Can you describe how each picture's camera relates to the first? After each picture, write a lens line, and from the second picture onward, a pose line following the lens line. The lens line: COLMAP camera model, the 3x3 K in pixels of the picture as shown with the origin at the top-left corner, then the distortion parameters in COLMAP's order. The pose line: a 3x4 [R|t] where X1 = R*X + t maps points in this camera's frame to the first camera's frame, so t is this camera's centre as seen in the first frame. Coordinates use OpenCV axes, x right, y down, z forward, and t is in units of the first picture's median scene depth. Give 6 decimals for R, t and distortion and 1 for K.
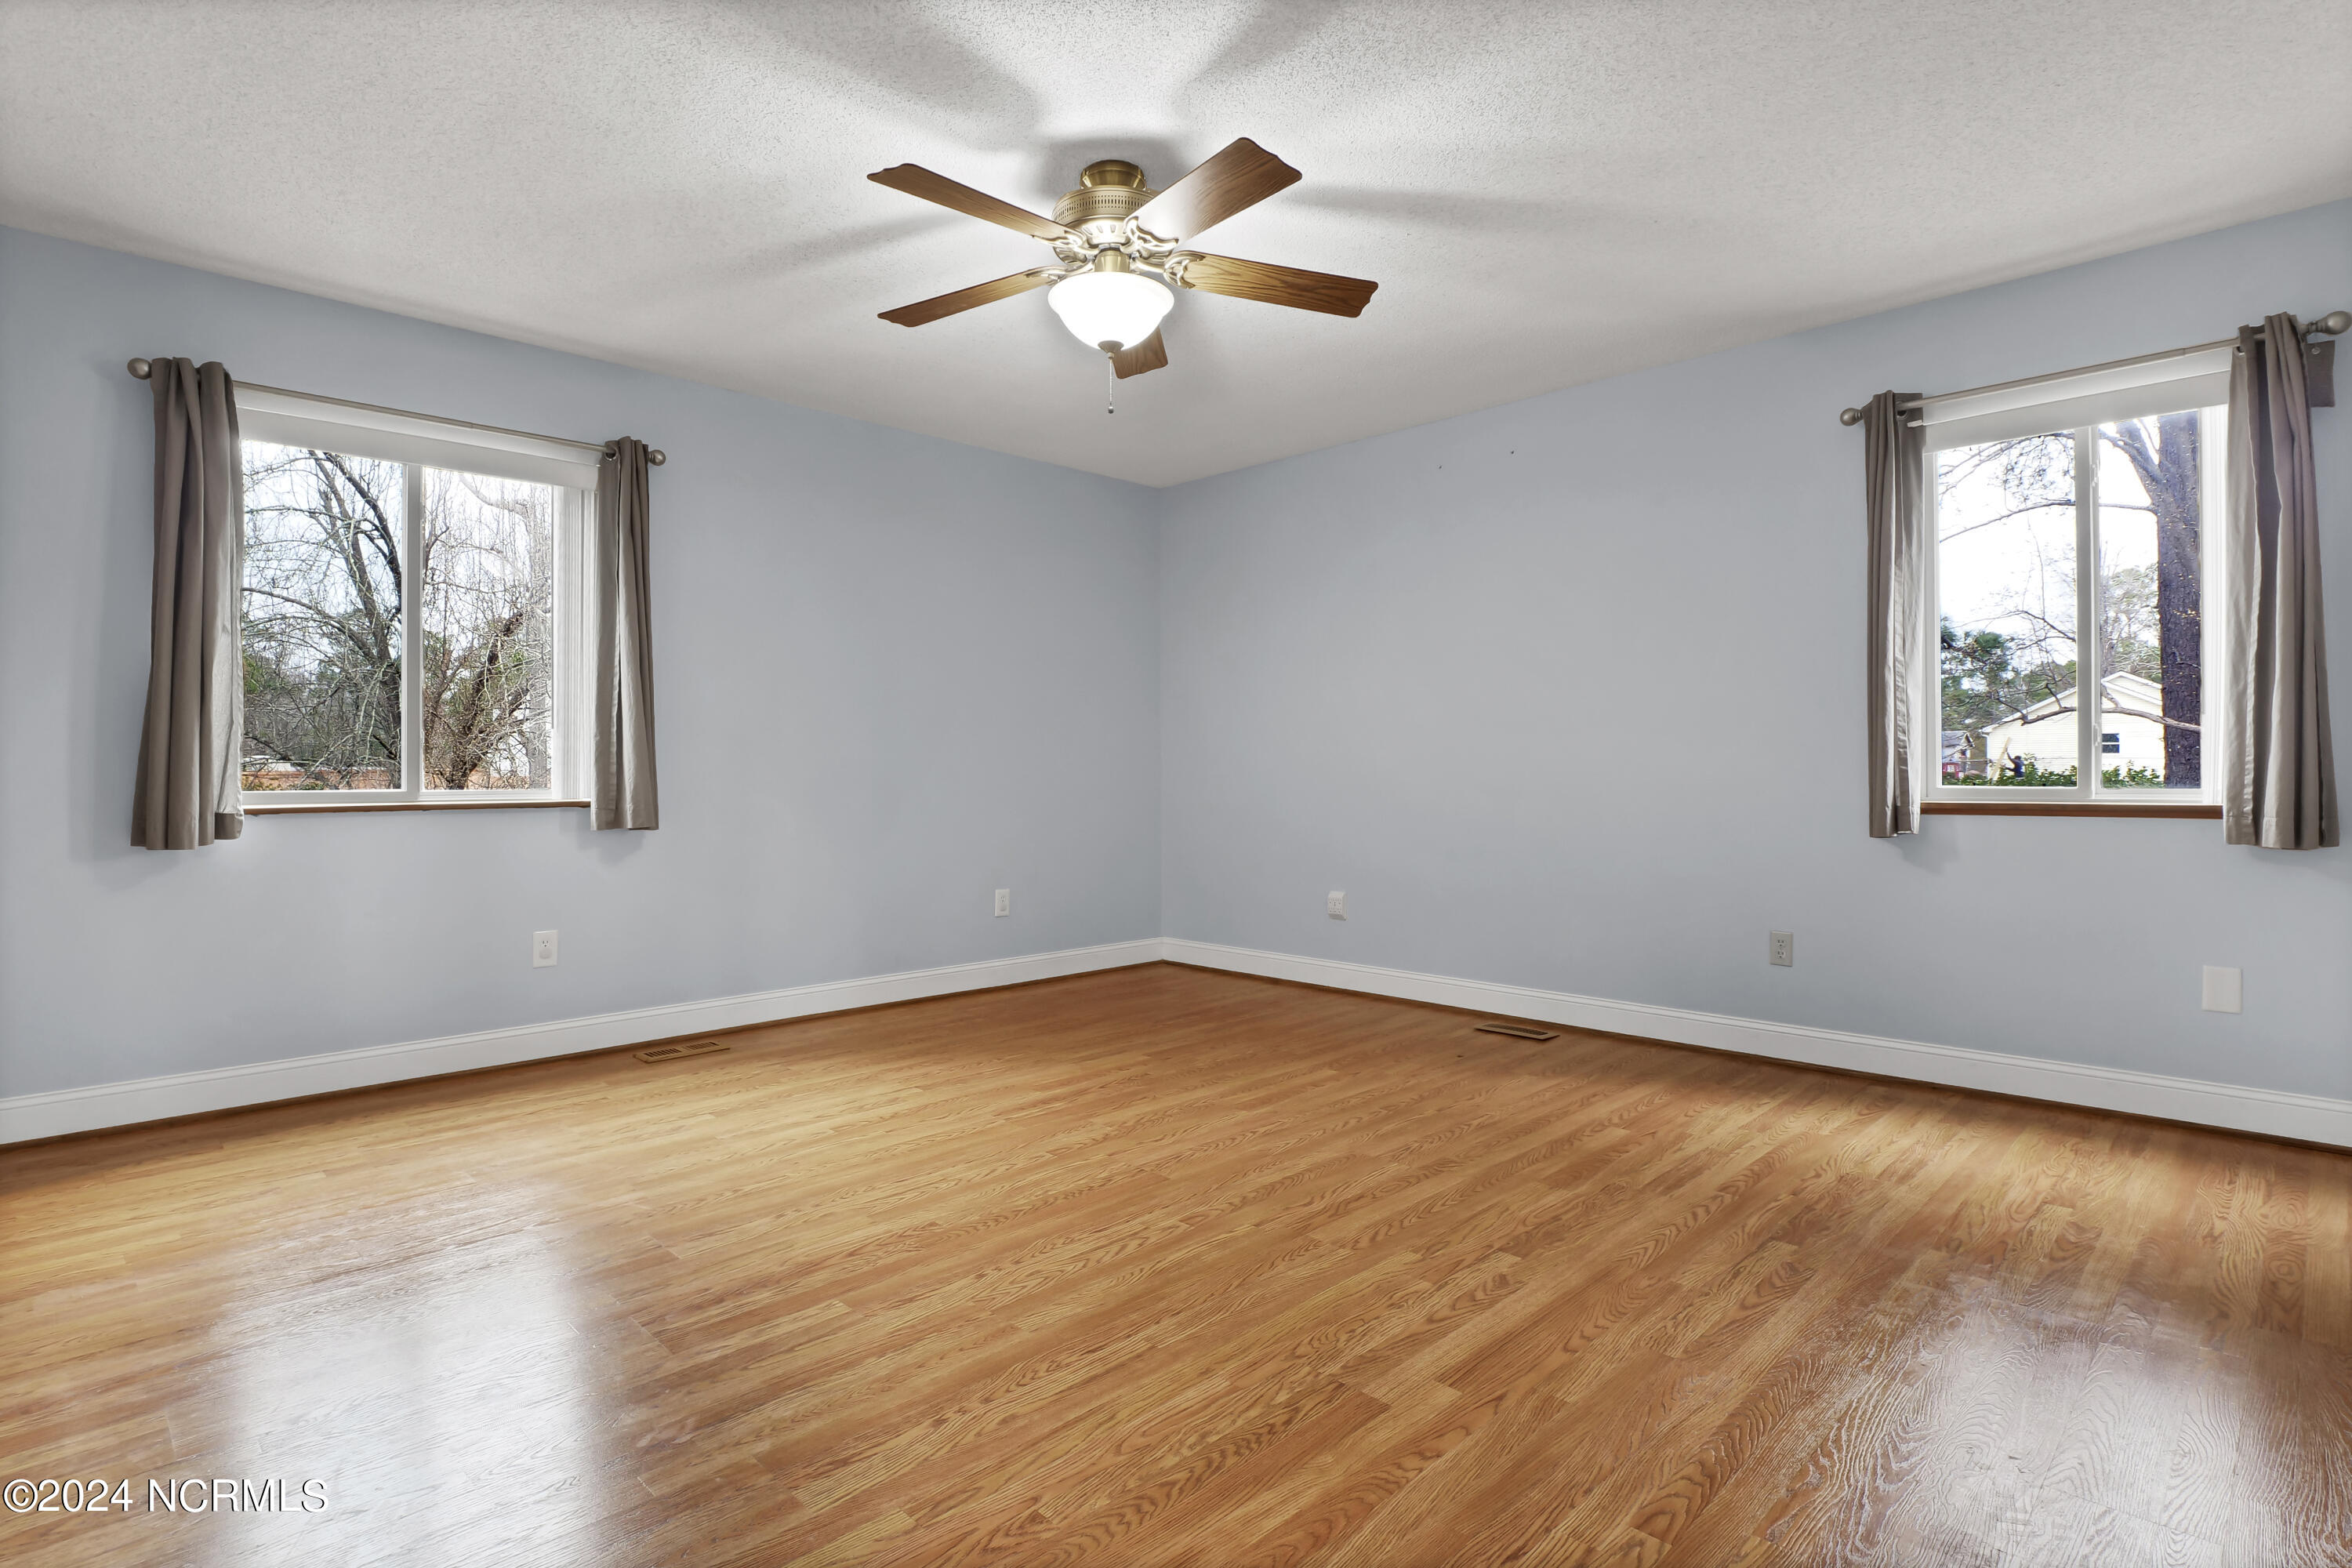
lens RADIAL K [[1155.7, 0, 1172.3], [0, 1155.7, 767.4], [0, 0, 1]] dist [-0.014267, -0.000858]
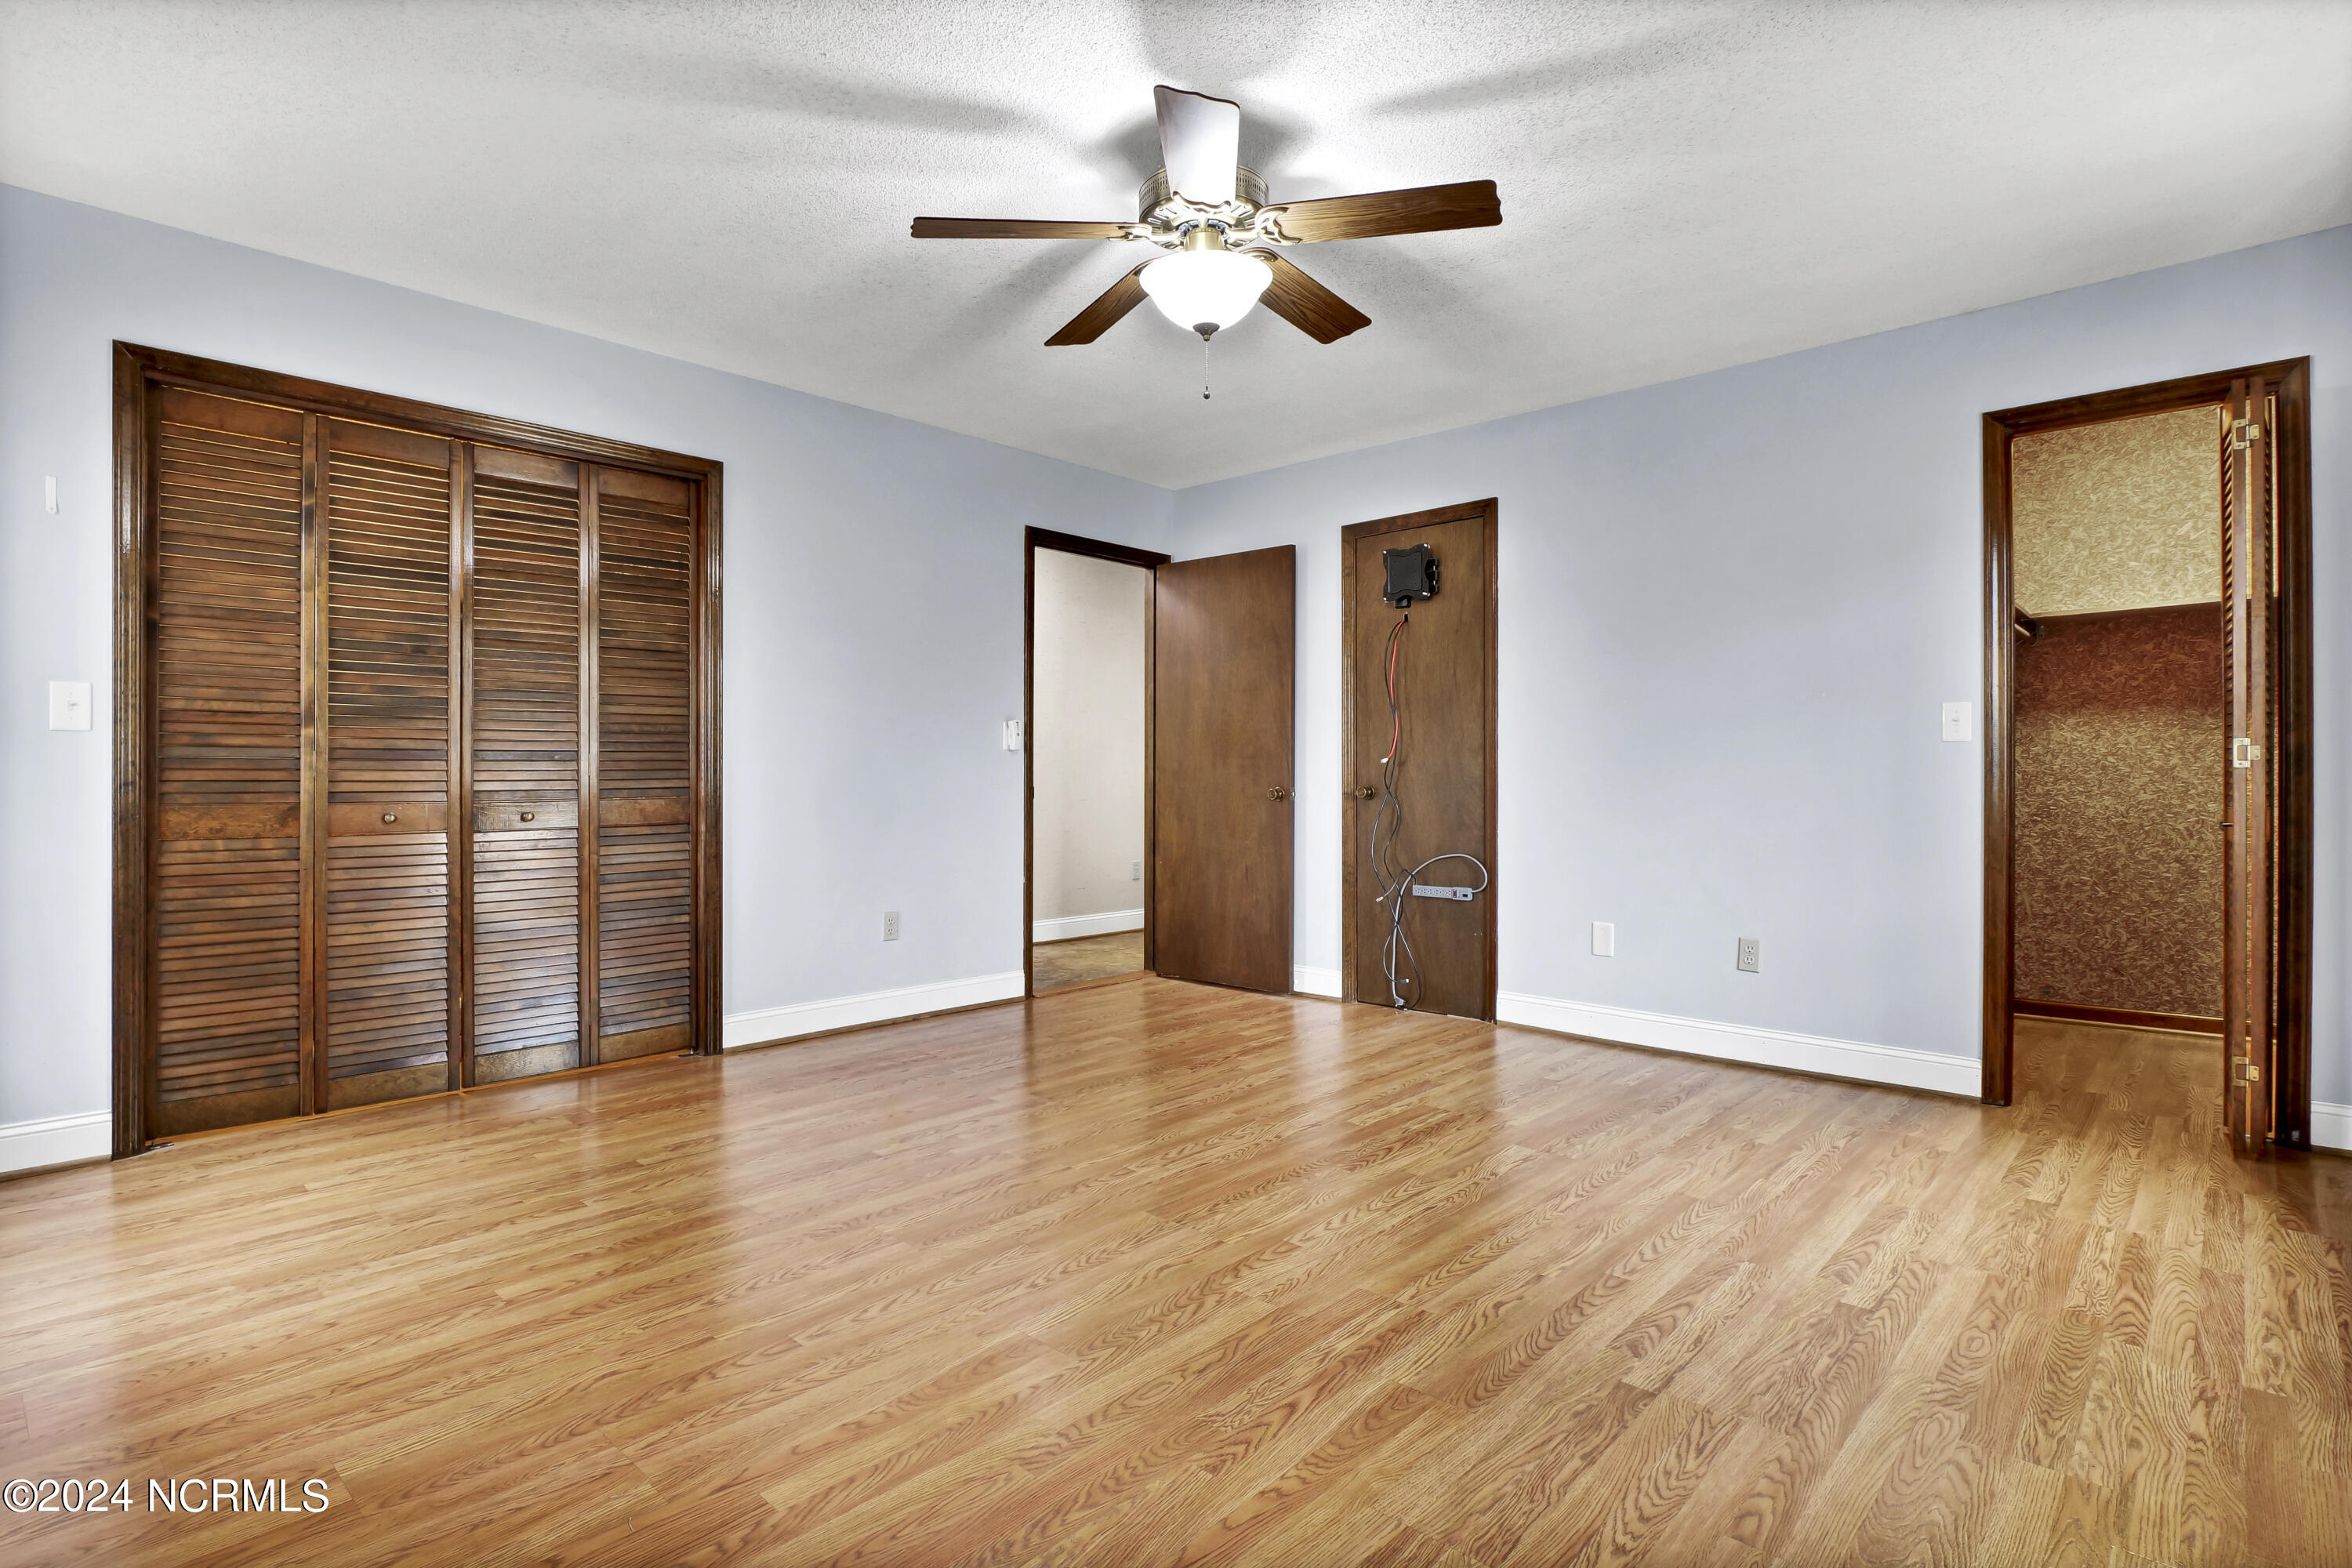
lens RADIAL K [[1155.7, 0, 1172.3], [0, 1155.7, 767.4], [0, 0, 1]] dist [-0.014267, -0.000858]
pose [[-0.999111, 0.001092, -0.042137, 0.015699], [0.001307, 0.999986, -0.005080, 0.000716], [0.042131, -0.005131, -0.999099, 1.901545]]
